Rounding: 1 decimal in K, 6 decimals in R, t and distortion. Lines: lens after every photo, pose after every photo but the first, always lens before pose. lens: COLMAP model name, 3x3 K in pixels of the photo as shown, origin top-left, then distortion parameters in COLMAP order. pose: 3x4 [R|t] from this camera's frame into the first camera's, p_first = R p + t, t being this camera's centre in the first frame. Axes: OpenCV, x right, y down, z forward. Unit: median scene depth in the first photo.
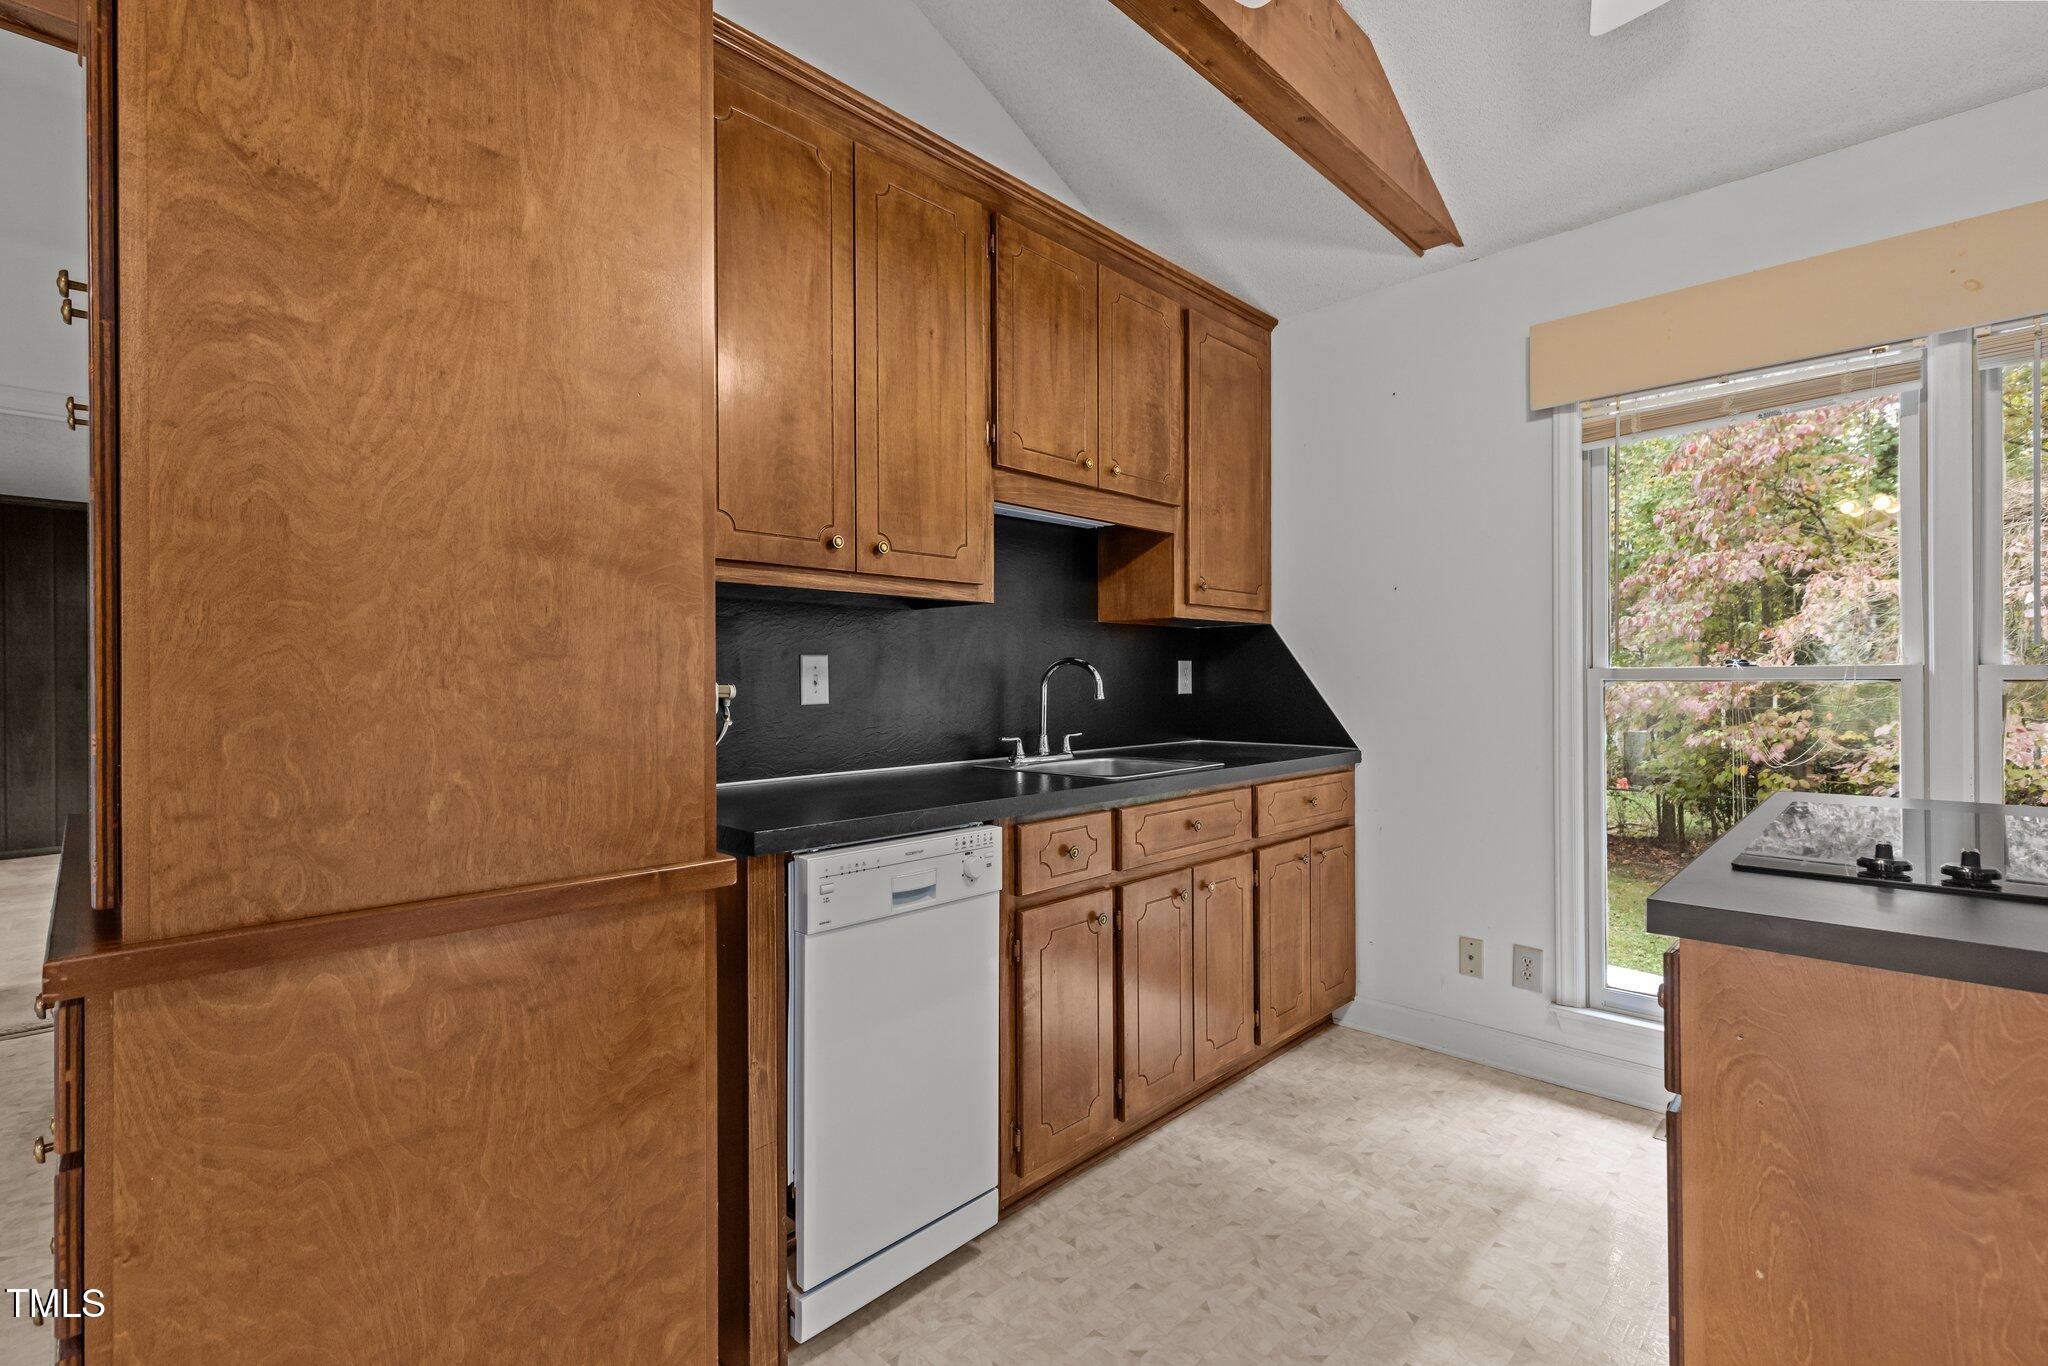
lens RADIAL K [[933.5, 0, 1049.5], [0, 933.5, 677.4], [0, 0, 1]] dist [0.003489, 0.000346]
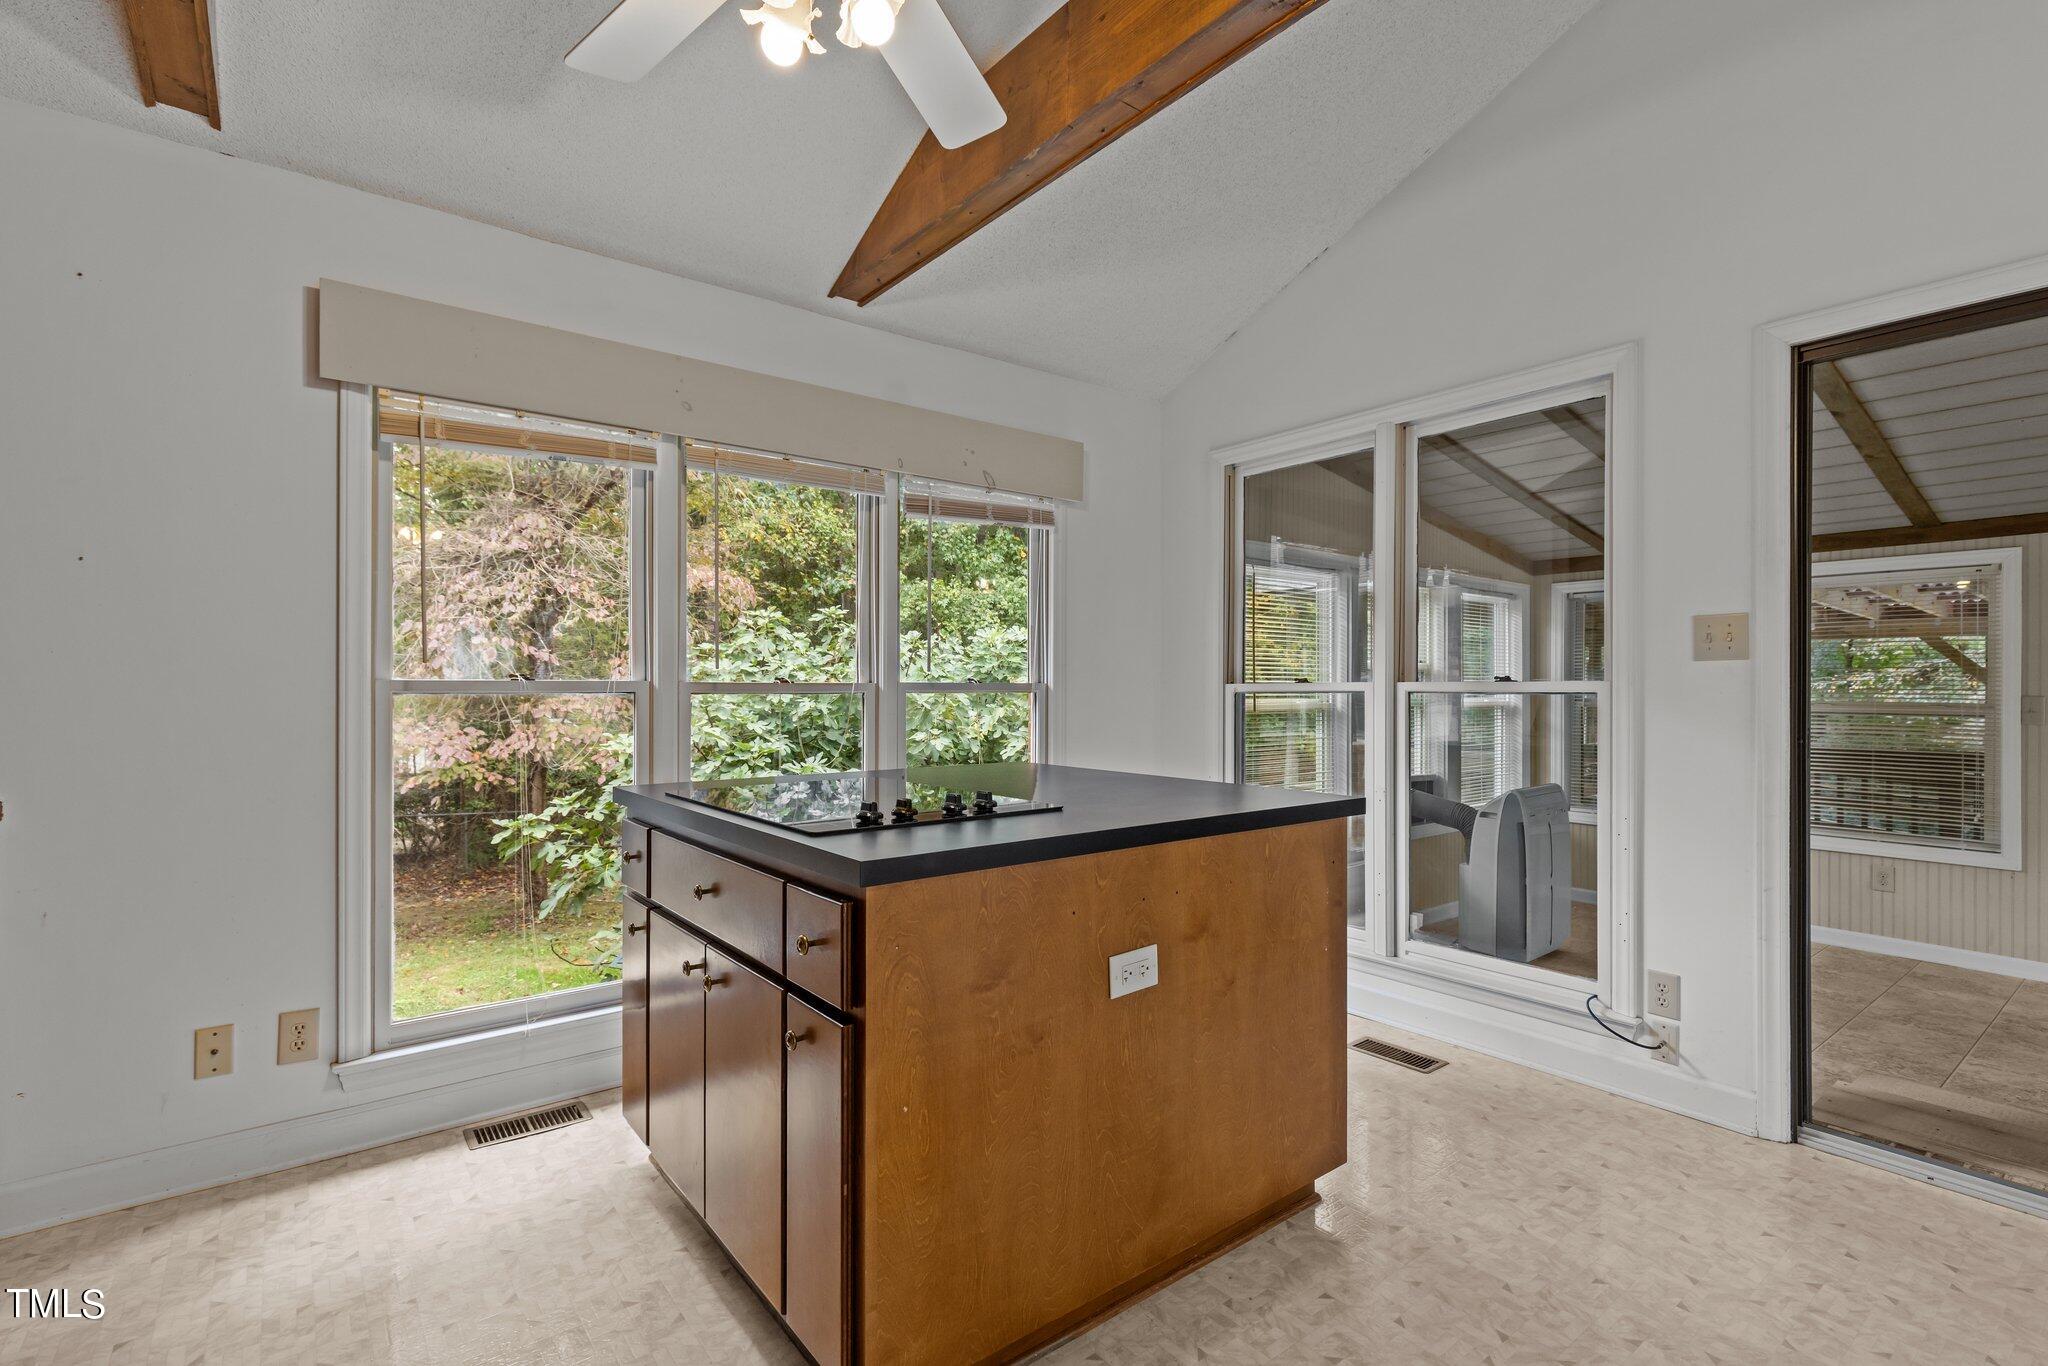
lens RADIAL K [[947.9, 0, 1031.5], [0, 947.9, 687.5], [0, 0, 1]] dist [0.007010, 0.000171]
pose [[0.141707, 0.006869, 0.989885, -0.258203], [-0.002971, 0.999974, -0.006514, 0.002015], [-0.989904, -0.002018, 0.141724, 0.242306]]
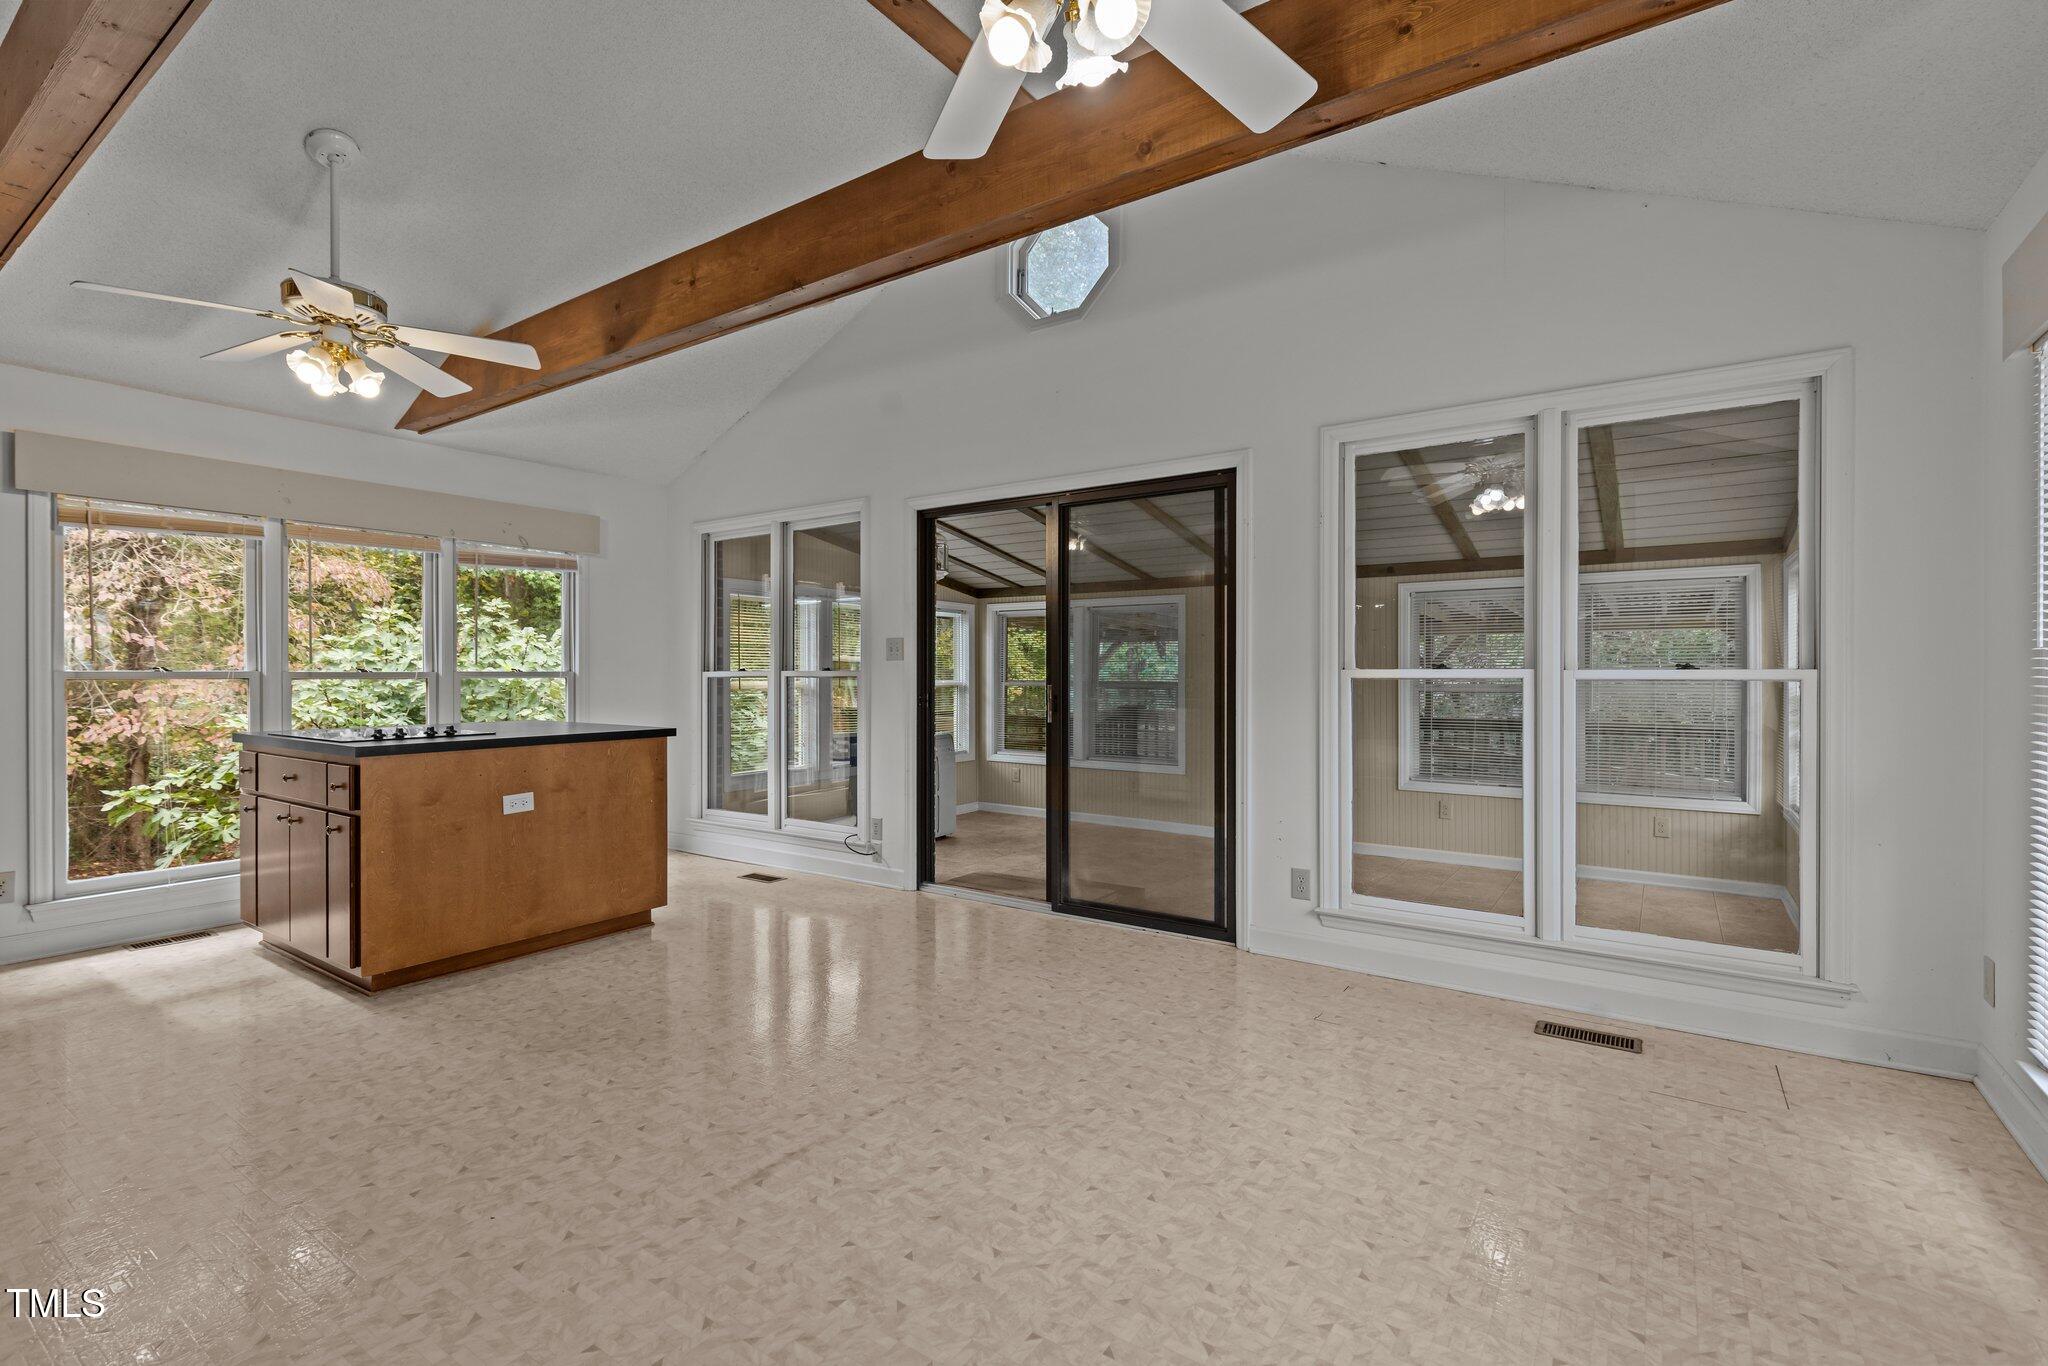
lens RADIAL K [[933.5, 0, 1049.5], [0, 933.5, 677.4], [0, 0, 1]] dist [0.003489, 0.000346]
pose [[-0.161293, 0.000174, 0.986907, -1.172550], [0.000067, 1.000000, -0.000165, -0.000146], [-0.986907, 0.000040, -0.161293, -0.323881]]
